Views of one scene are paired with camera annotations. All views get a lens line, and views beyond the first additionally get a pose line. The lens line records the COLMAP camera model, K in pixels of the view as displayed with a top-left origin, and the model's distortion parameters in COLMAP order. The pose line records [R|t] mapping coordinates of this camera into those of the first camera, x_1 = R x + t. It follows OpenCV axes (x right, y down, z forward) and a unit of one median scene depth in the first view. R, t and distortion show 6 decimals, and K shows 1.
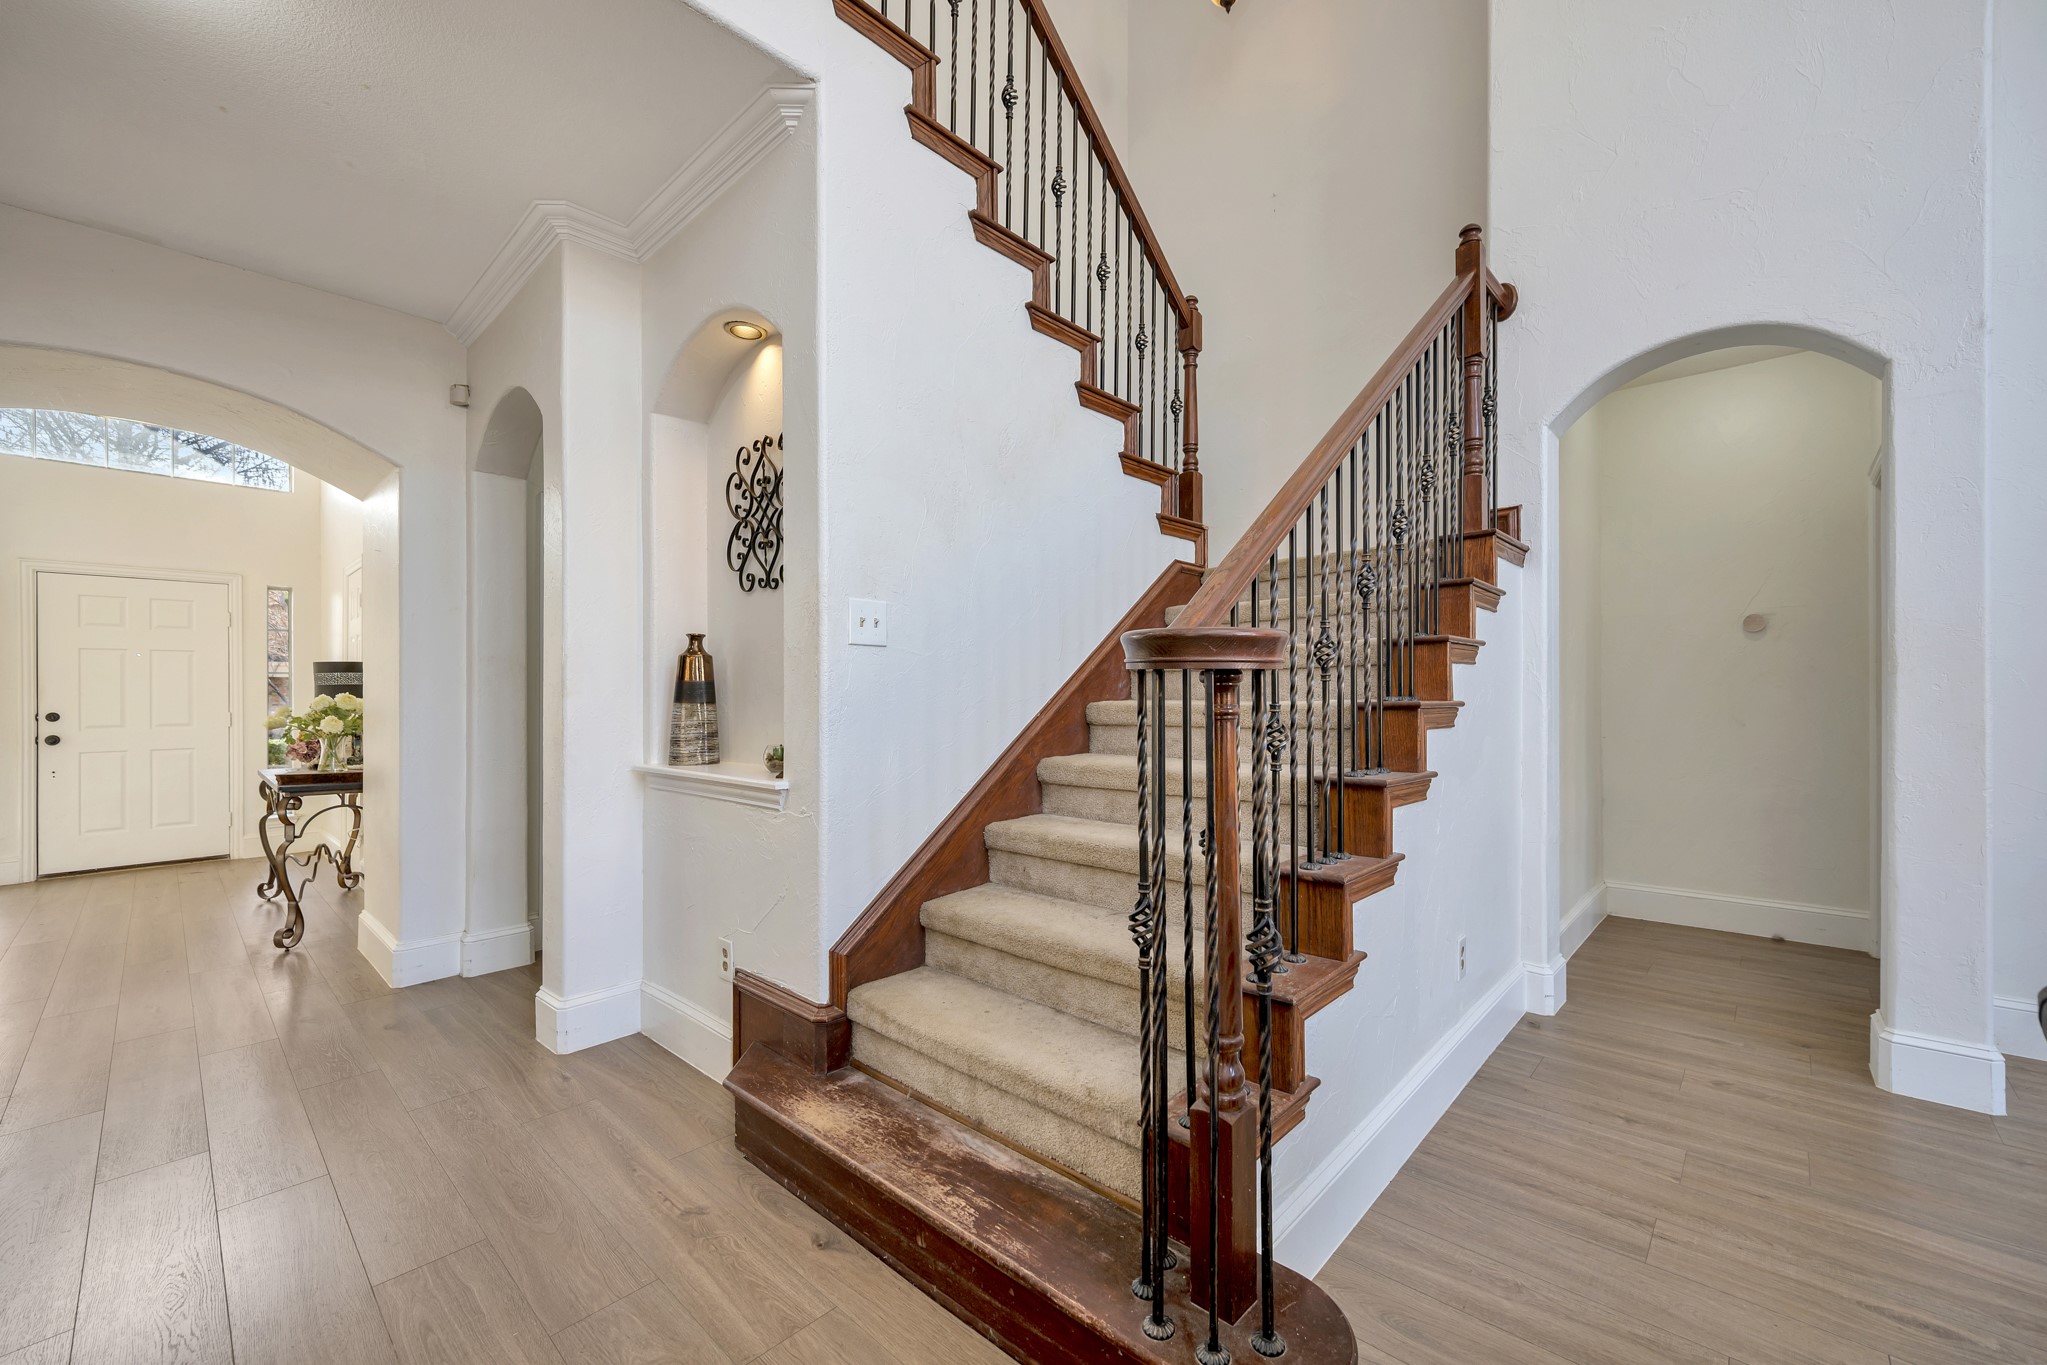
lens RADIAL K [[812.6, 0, 1033.4], [0, 812.6, 700.2], [0, 0, 1]] dist [-0.003773, 0.000475]
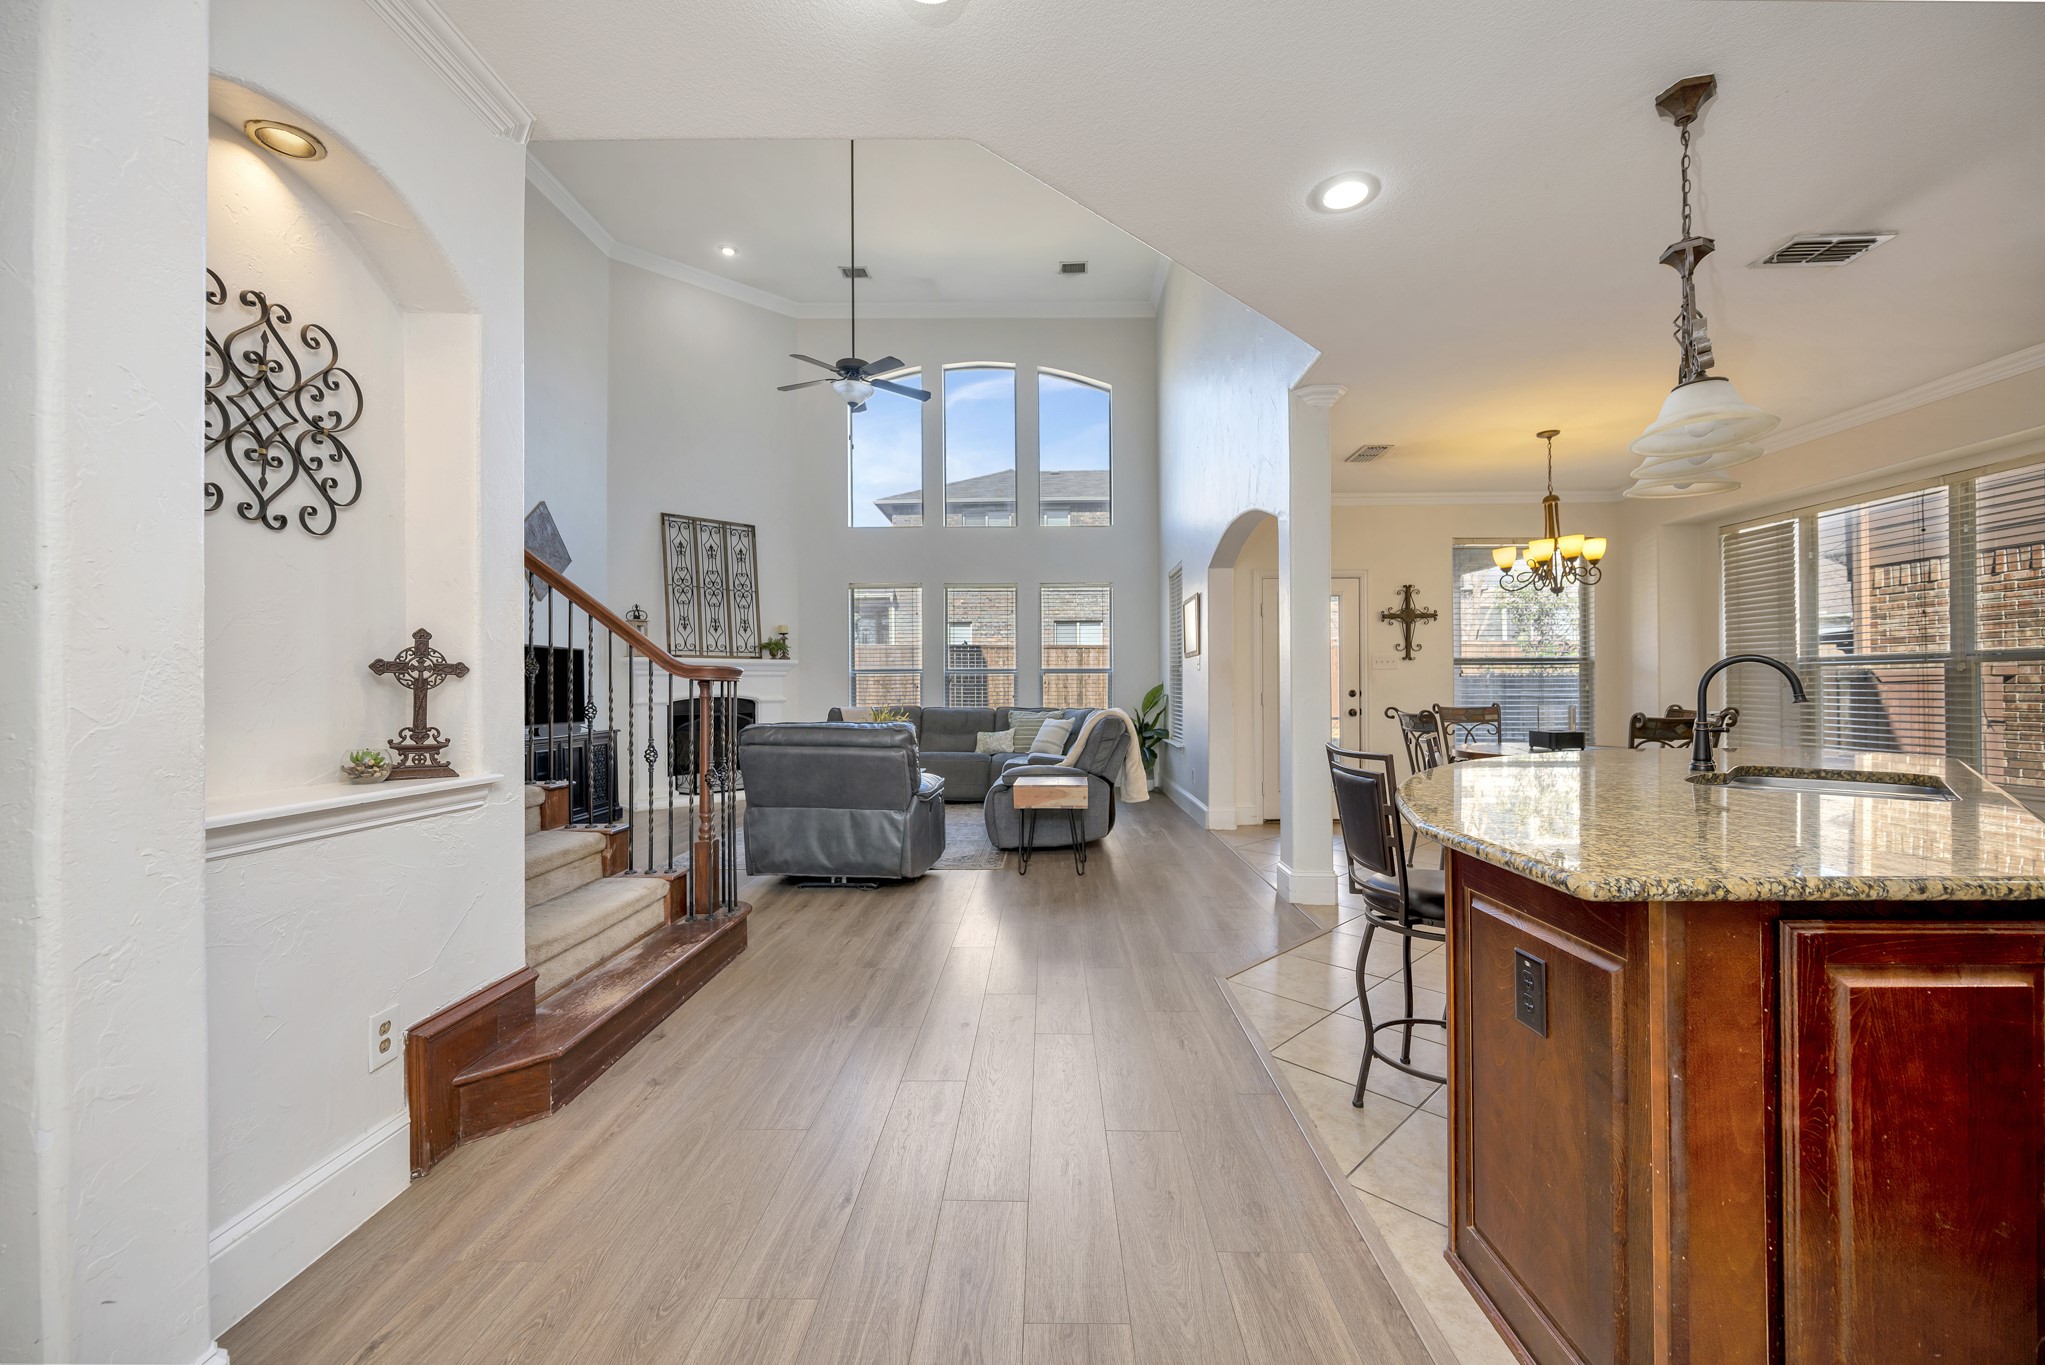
lens RADIAL K [[811.8, 0, 1044.0], [0, 811.8, 673.2], [0, 0, 1]] dist [-0.003773, 0.000475]
pose [[-0.670657, 0.031709, 0.741090, -0.977614], [0.016189, 0.999474, -0.028114, 0.011046], [-0.741591, -0.006857, -0.670817, 0.758296]]
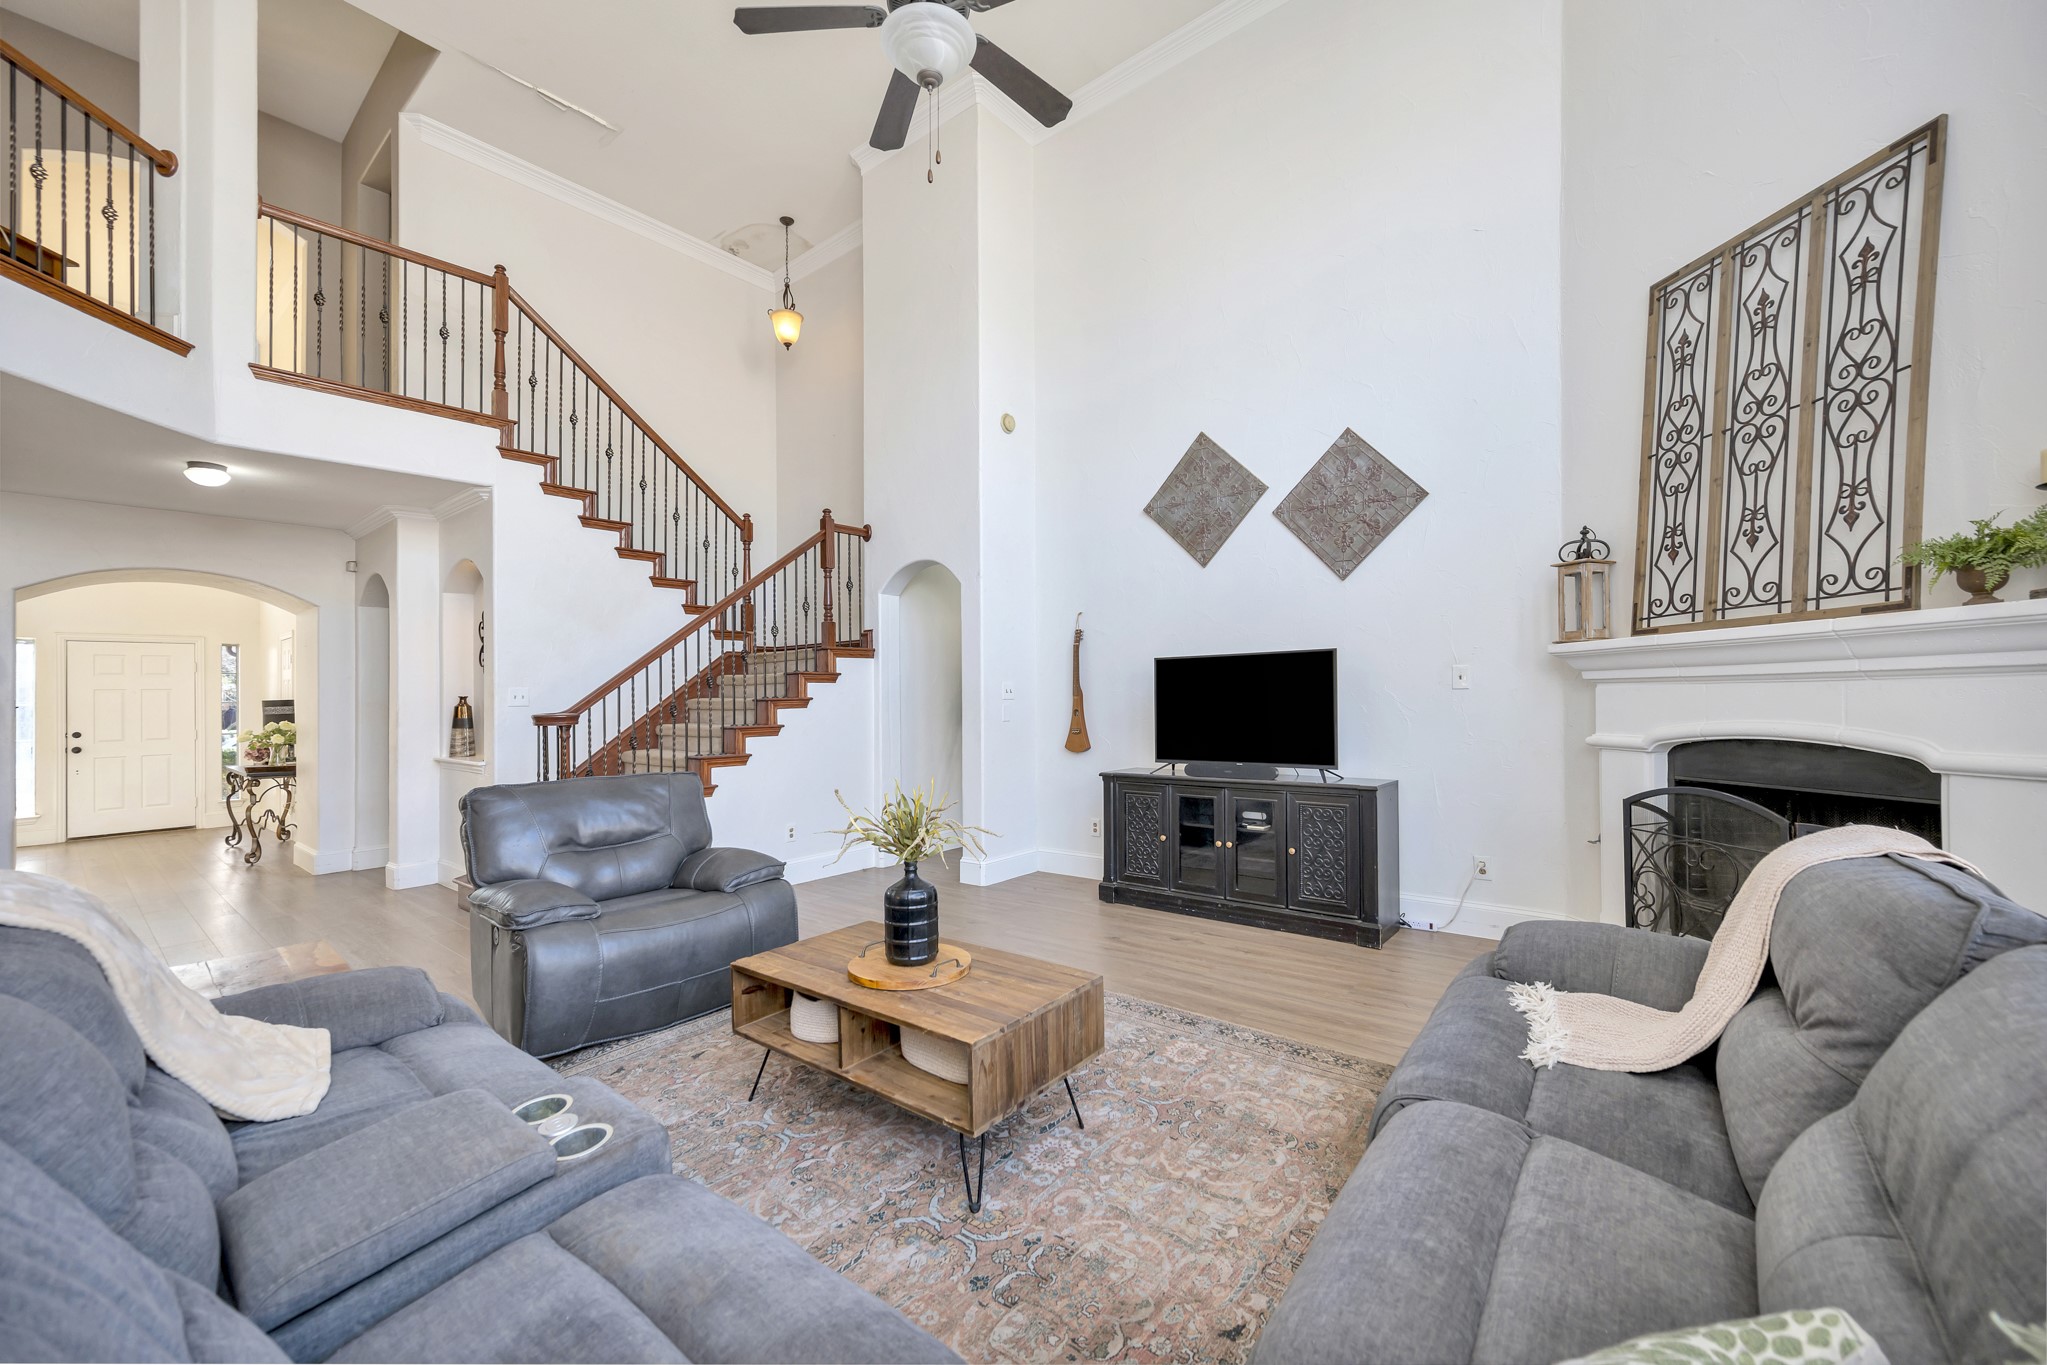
lens RADIAL K [[812.6, 0, 1043.2], [0, 812.6, 686.6], [0, 0, 1]] dist [-0.003773, 0.000475]
pose [[0.997592, -0.008879, 0.068791, 0.801701], [0.009861, 0.999854, -0.013940, -0.050592], [-0.068657, 0.014585, 0.997534, -1.035417]]
